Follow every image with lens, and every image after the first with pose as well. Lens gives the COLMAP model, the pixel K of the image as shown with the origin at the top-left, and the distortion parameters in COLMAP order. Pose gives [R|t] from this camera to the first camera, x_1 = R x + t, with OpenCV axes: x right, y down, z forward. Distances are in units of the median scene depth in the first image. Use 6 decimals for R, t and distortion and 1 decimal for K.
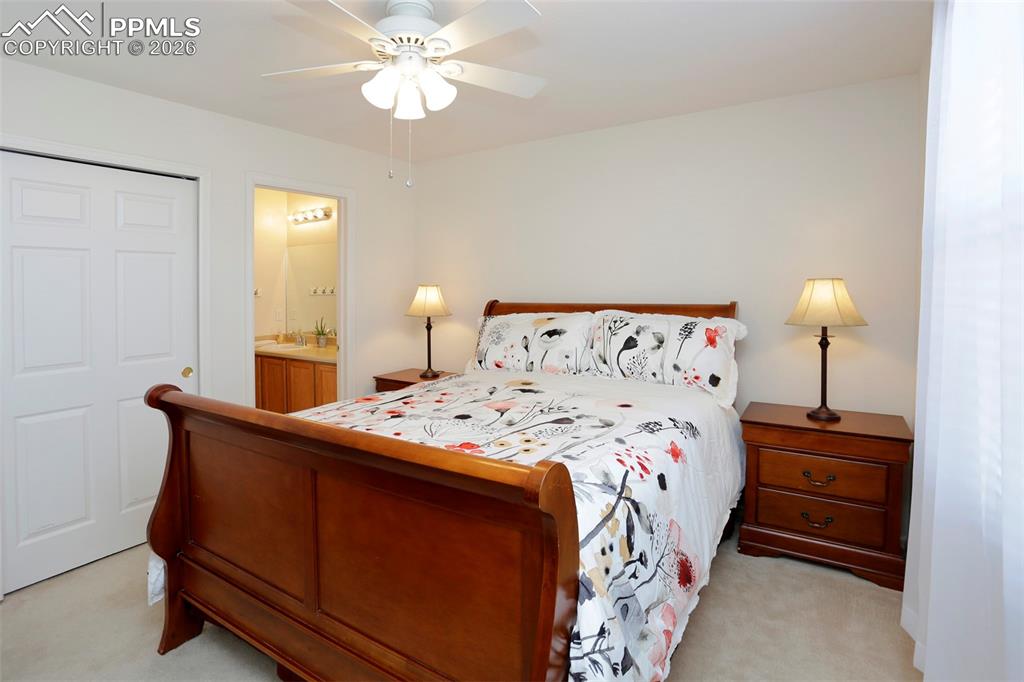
lens RADIAL K [[525.7, 0, 511.2], [0, 525.7, 325.0], [0, 0, 1]] dist [-0.062667, 0.032054]
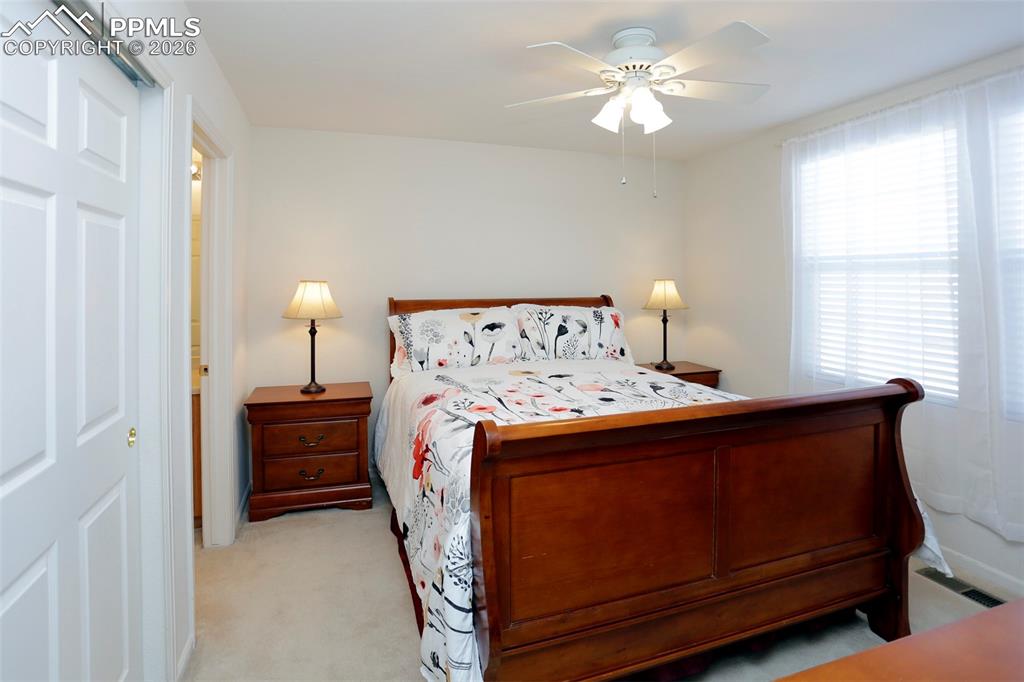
lens RADIAL K [[510.0, 0, 507.0], [0, 510.0, 317.9], [0, 0, 1]] dist [-0.057744, 0.028473]
pose [[0.627414, -0.046064, 0.777322, -0.756627], [0.052278, 0.998488, 0.016974, -0.020091], [-0.776929, 0.029987, 0.628874, 0.341311]]
